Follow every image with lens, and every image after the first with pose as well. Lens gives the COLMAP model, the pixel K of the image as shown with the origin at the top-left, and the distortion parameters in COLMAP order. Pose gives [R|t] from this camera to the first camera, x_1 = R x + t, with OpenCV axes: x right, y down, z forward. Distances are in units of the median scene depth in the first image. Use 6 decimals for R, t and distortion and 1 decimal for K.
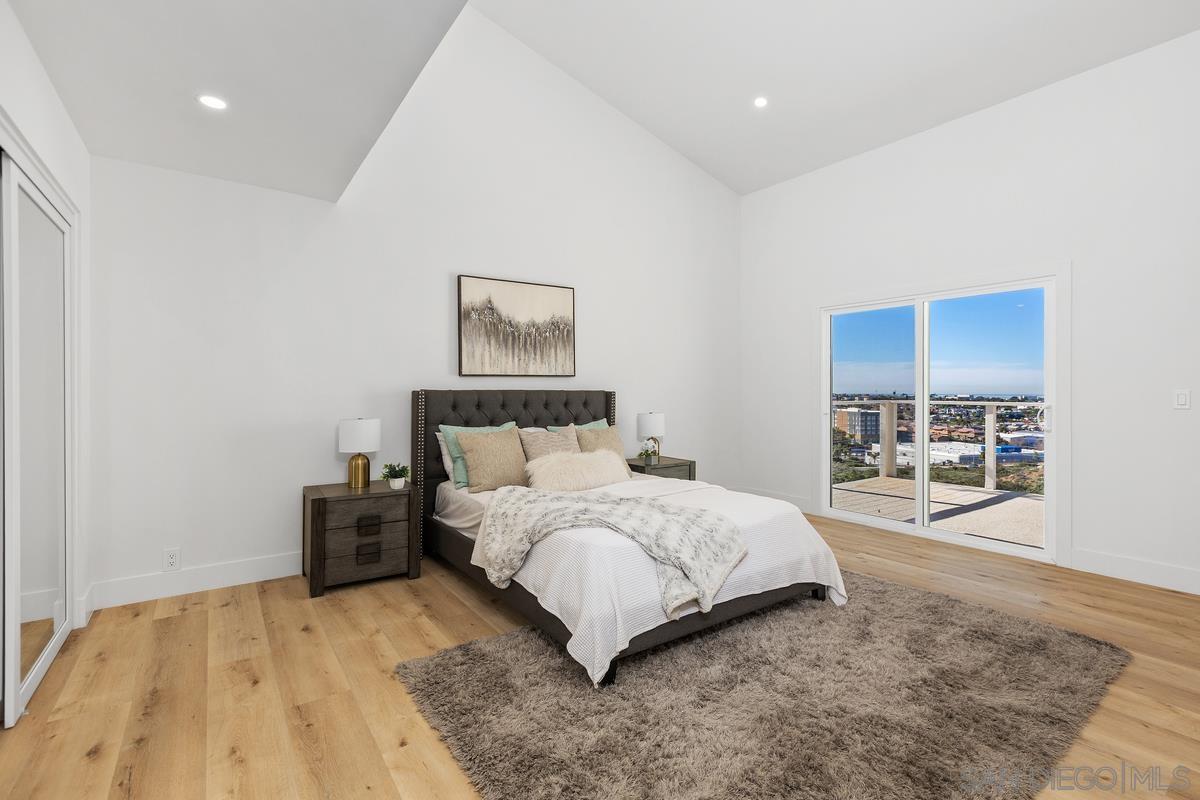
lens RADIAL K [[542.1, 0, 603.0], [0, 542.1, 397.1], [0, 0, 1]] dist [0.002087, -0.000097]
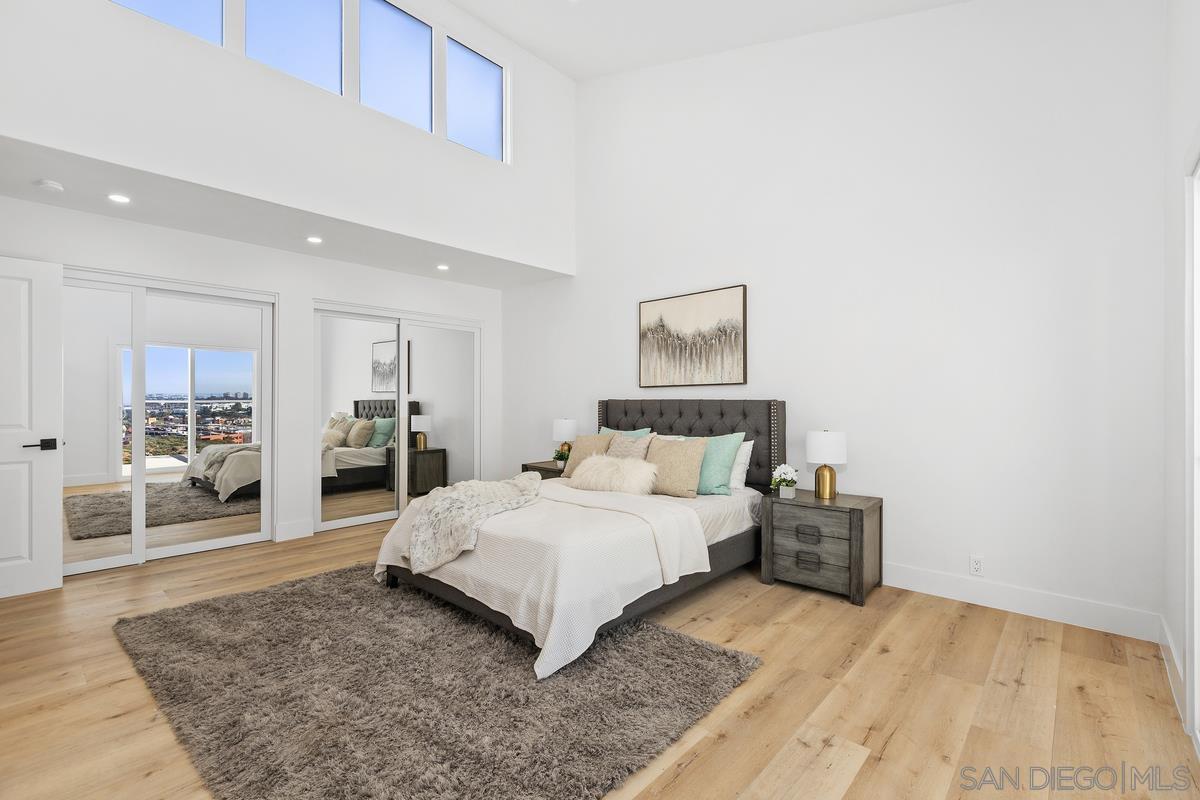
lens RADIAL K [[542.1, 0, 603.0], [0, 542.1, 397.1], [0, 0, 1]] dist [0.002087, -0.000097]
pose [[0.214381, -0.012834, -0.976666, 0.812811], [-0.019530, 0.999657, -0.017423, 0.003046], [0.976555, 0.022810, 0.214056, 0.625866]]
